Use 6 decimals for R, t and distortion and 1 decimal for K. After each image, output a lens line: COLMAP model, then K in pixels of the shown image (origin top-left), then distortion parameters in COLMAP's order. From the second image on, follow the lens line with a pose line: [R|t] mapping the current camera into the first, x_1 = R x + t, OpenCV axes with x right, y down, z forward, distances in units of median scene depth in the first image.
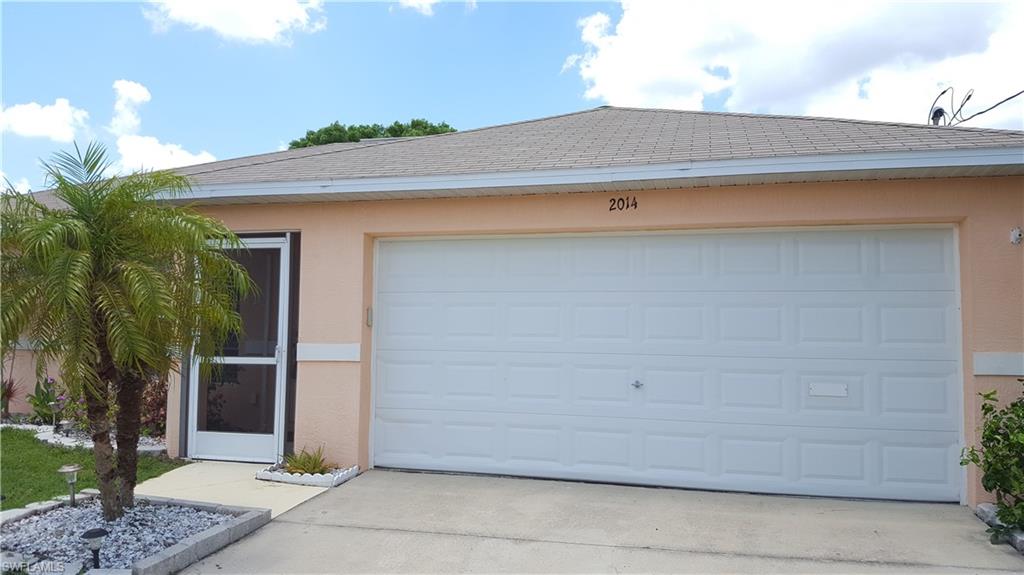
lens RADIAL K [[767.8, 0, 515.3], [0, 767.8, 281.7], [0, 0, 1]] dist [0.080059, -0.172429]
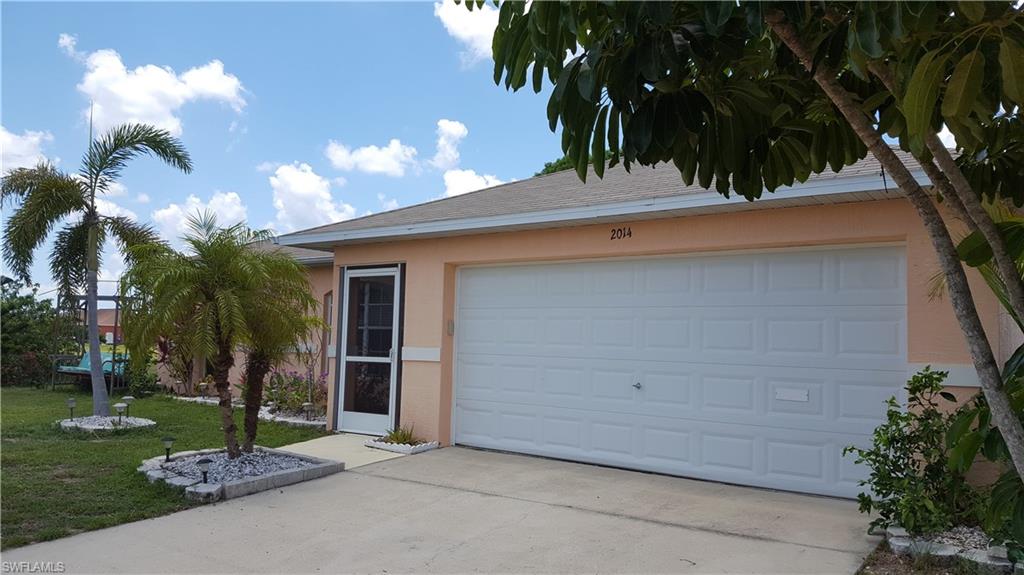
lens RADIAL K [[767.8, 0, 519.4], [0, 767.8, 288.6], [0, 0, 1]] dist [0.080059, -0.172429]
pose [[0.928854, -0.014354, -0.370168, 0.401152], [0.011308, 0.999882, -0.010398, -0.004924], [0.370274, 0.005473, 0.928907, -0.154393]]
